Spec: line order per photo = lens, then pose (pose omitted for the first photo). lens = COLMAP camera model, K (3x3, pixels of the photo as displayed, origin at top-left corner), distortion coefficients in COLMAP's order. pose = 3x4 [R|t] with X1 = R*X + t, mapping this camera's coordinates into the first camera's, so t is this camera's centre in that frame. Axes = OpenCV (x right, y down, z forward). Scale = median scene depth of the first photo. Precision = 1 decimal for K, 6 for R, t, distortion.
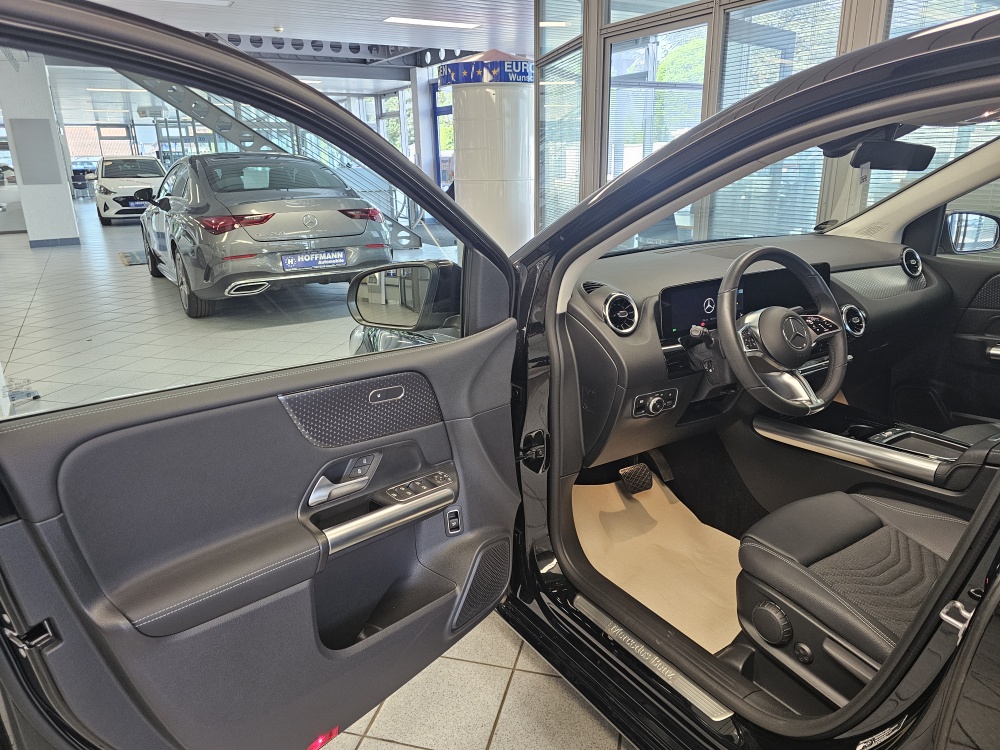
lens RADIAL K [[662.5, 0, 506.2], [0, 662.5, 364.9], [0, 0, 1]] dist [0.066407, -0.069404]
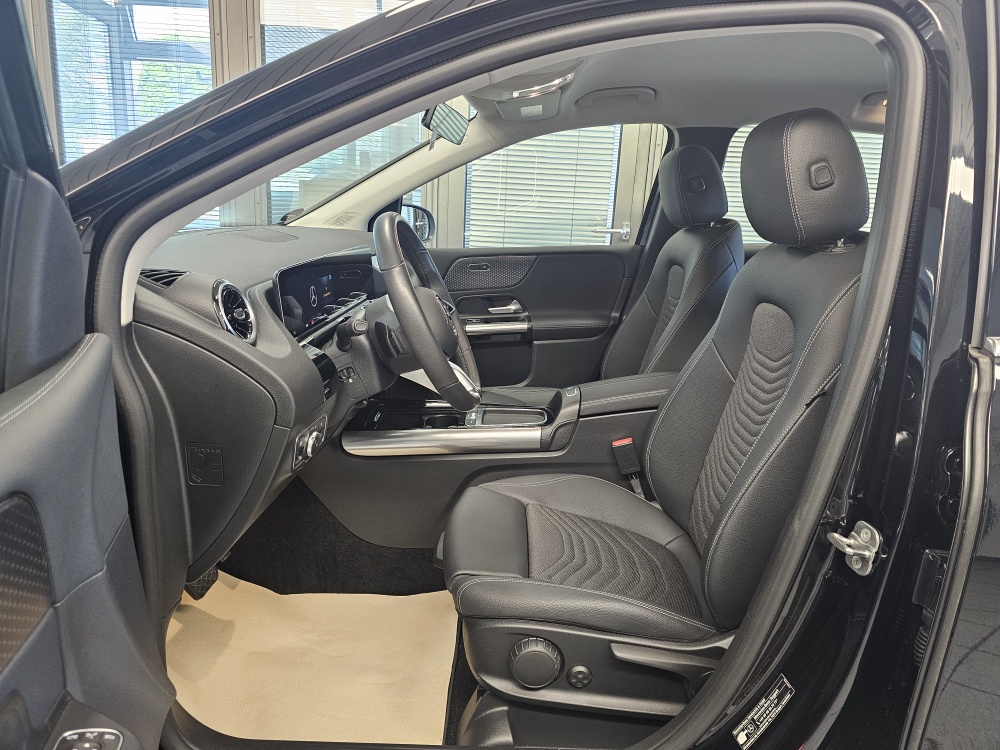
lens RADIAL K [[662.5, 0, 506.2], [0, 662.5, 364.9], [0, 0, 1]] dist [0.066407, -0.069404]
pose [[0.544970, -0.155913, 0.823832, -0.202077], [0.186900, 0.980426, 0.061914, -0.022047], [-0.817359, 0.120233, 0.563443, 0.451824]]
